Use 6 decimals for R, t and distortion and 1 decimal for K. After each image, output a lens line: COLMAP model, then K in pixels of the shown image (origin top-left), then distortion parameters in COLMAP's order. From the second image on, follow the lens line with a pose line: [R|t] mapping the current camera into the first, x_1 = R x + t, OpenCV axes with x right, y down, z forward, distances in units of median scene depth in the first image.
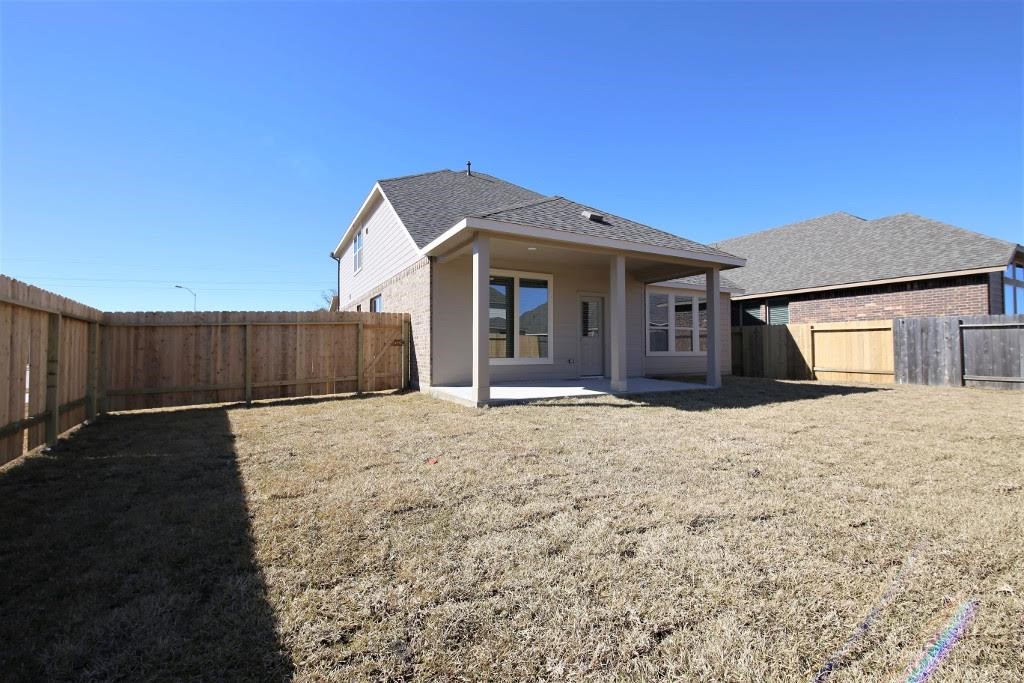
lens RADIAL K [[442.4, 0, 512.9], [0, 442.4, 338.6], [0, 0, 1]] dist [-0.014536, -0.002266]
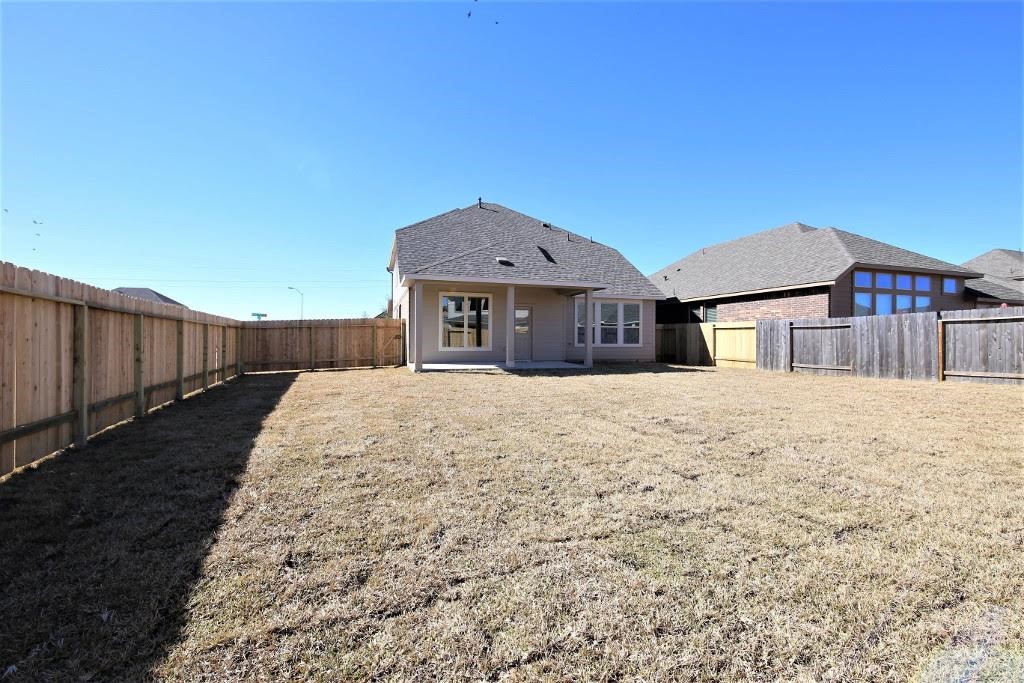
lens RADIAL K [[442.4, 0, 511.9], [0, 442.4, 341.3], [0, 0, 1]] dist [-0.014536, -0.002266]
pose [[0.981101, 0.007422, -0.193352, 0.457747], [-0.001593, 0.999540, 0.030282, -0.023933], [0.193488, -0.029402, 0.980662, -0.510207]]
